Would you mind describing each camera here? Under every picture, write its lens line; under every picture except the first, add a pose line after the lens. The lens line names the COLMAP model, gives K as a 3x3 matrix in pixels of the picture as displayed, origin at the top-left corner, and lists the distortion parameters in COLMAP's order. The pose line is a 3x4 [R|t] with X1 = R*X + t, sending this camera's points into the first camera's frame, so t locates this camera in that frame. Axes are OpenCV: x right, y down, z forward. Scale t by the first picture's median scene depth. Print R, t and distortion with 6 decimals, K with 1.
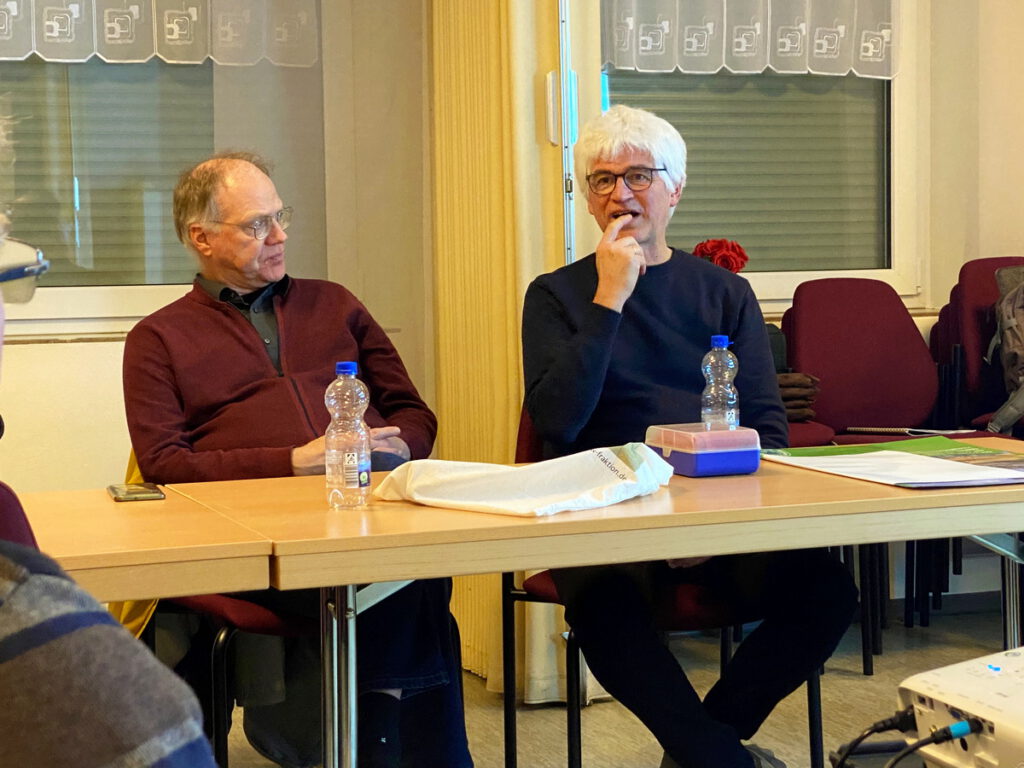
lens RADIAL K [[1992.9, 0, 511.2], [0, 1992.9, 384.0], [0, 0, 1]] dist [-0.001355, 0.000000]
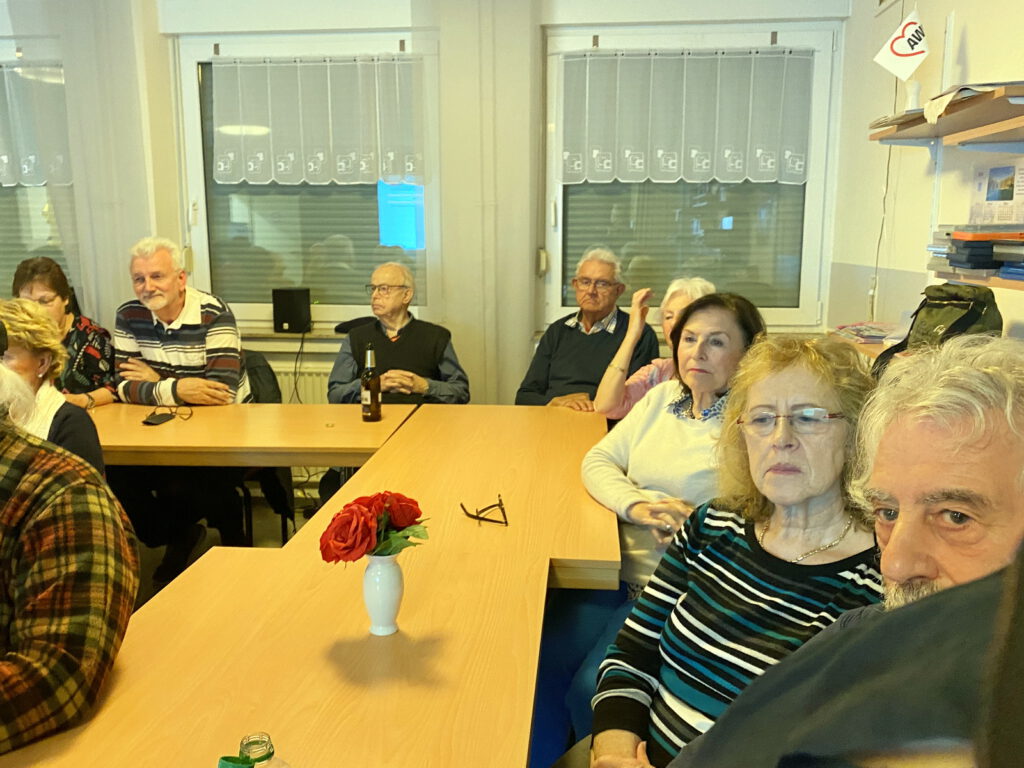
lens RADIAL K [[1103.3, 0, 512.1], [0, 1103.3, 385.7], [0, 0, 1]] dist [-0.013152, 0.000000]
pose [[0.887773, 0.062010, -0.456085, 0.441826], [-0.051912, 0.998050, 0.034647, -0.018811], [0.457344, -0.007083, 0.889261, 0.168701]]
